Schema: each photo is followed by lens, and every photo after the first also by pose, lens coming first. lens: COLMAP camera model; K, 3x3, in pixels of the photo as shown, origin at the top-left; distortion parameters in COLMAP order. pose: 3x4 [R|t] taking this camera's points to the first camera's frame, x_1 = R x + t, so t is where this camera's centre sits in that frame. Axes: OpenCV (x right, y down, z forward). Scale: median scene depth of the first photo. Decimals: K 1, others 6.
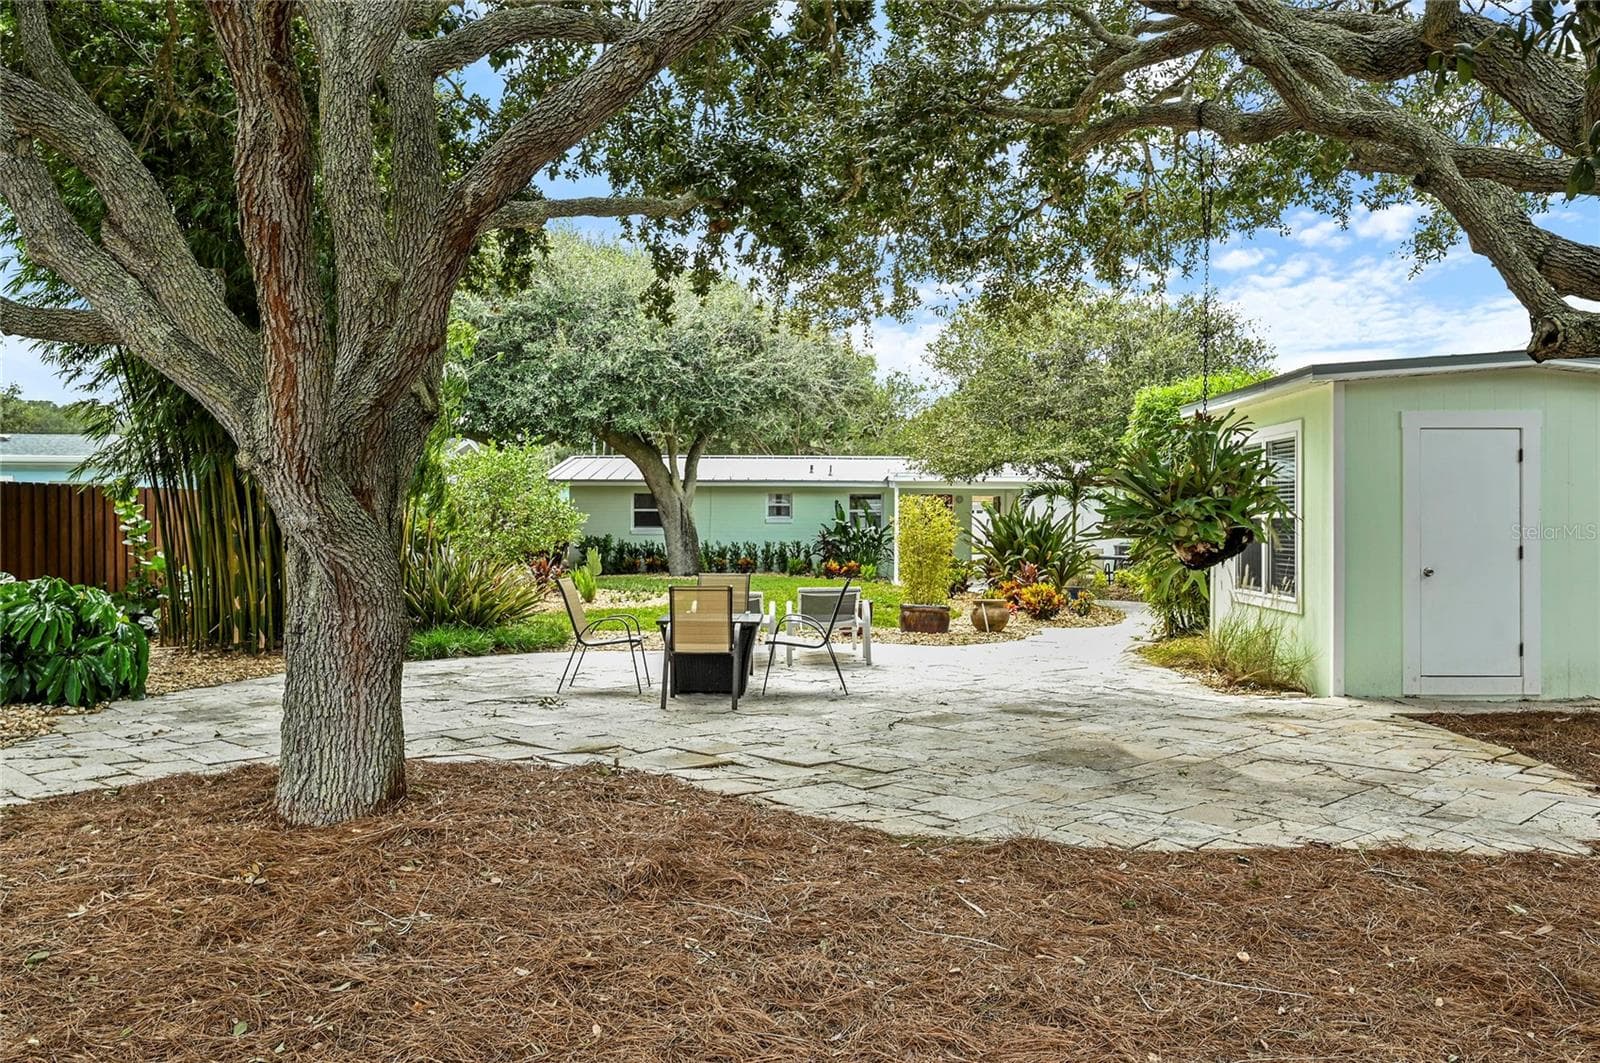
lens RADIAL K [[1440.3, 0, 800.0], [0, 1440.3, 531.5], [0, 0, 1]] dist [-0.001140, 0.000425]
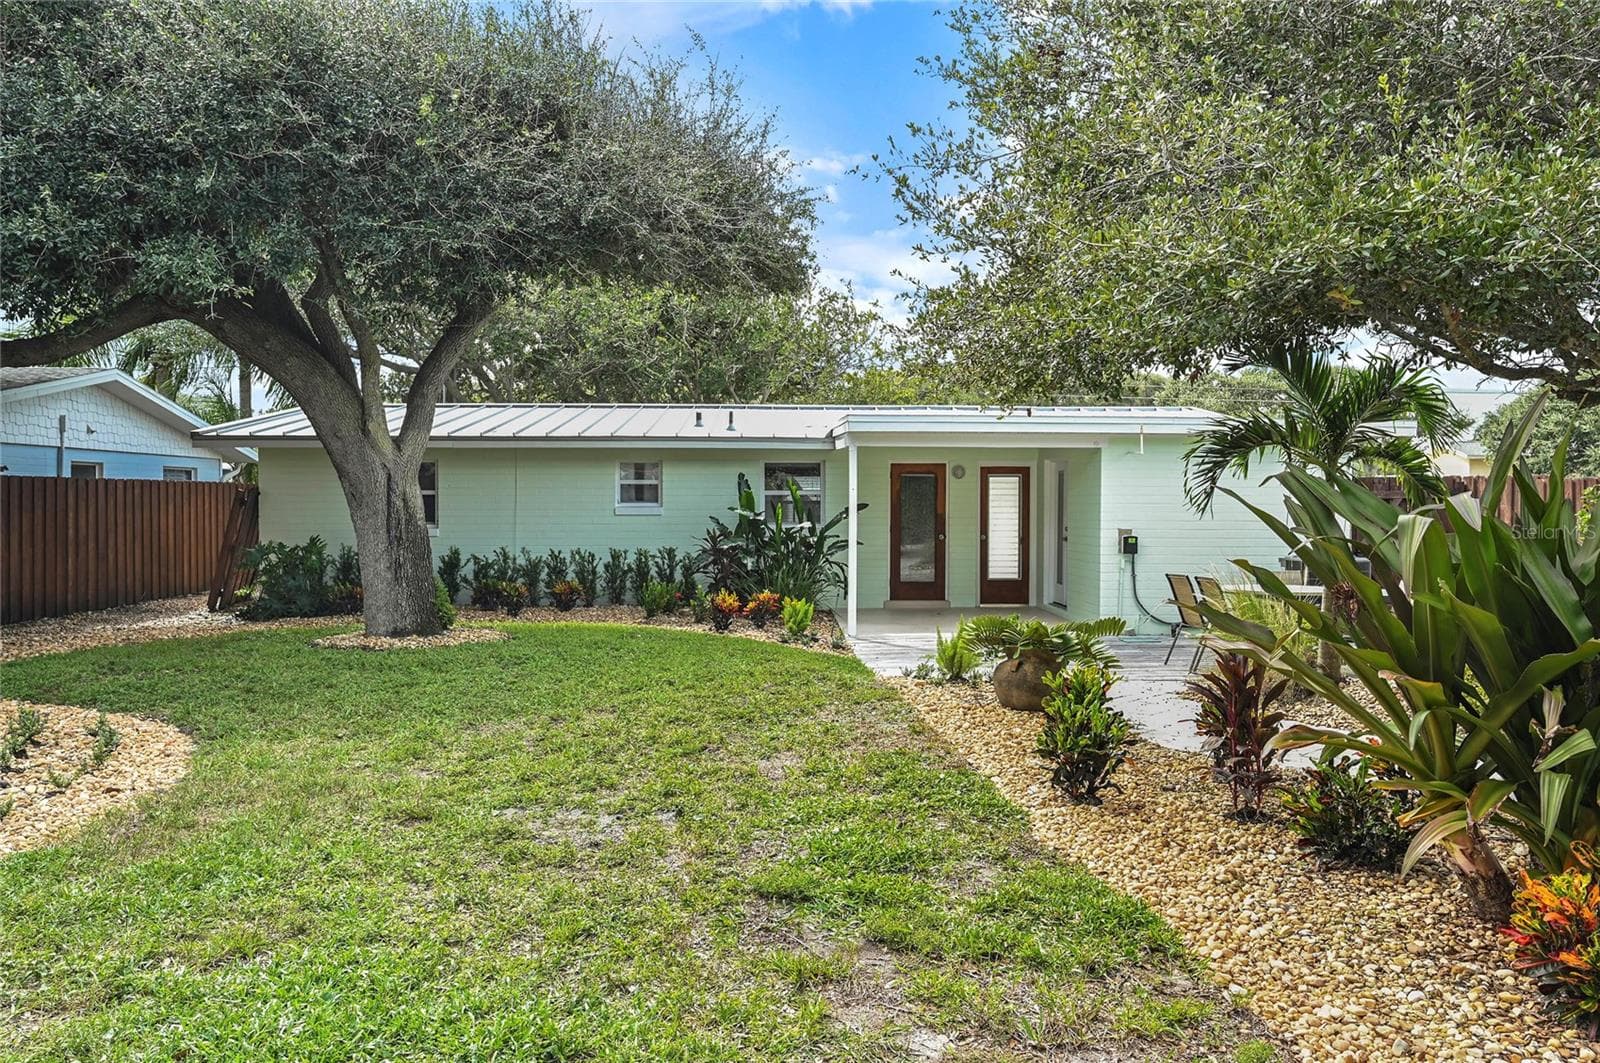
lens RADIAL K [[1198.9, 0, 800.0], [0, 1198.9, 531.5], [0, 0, 1]] dist [-0.000729, -0.000789]
pose [[0.998883, -0.004193, 0.047058, 0.028302], [0.003494, 0.999882, 0.014938, -0.006673], [-0.047115, -0.014757, 0.998780, 0.574986]]
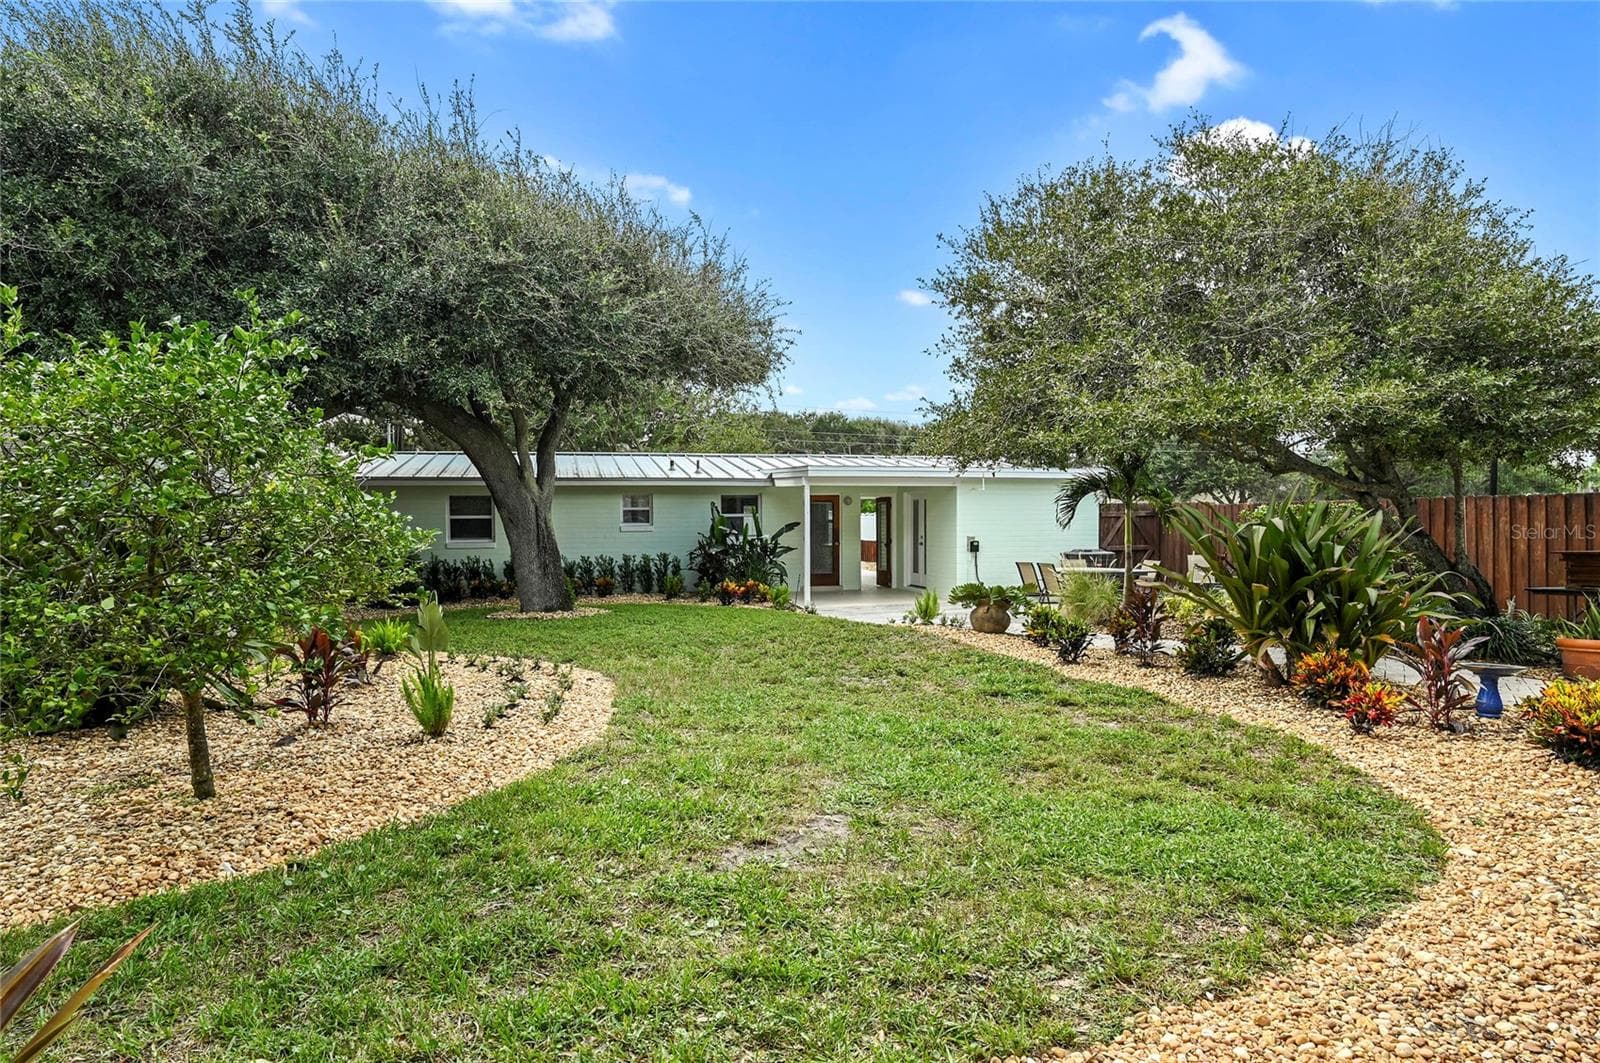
lens RADIAL K [[977.4, 0, 771.7], [0, 977.4, 555.6], [0, 0, 1]] dist [-0.002674, -0.000781]
pose [[0.969242, -0.020597, 0.245246, -0.083045], [0.013888, 0.999481, 0.029055, -0.007640], [-0.245717, -0.024756, 0.969025, 0.481322]]
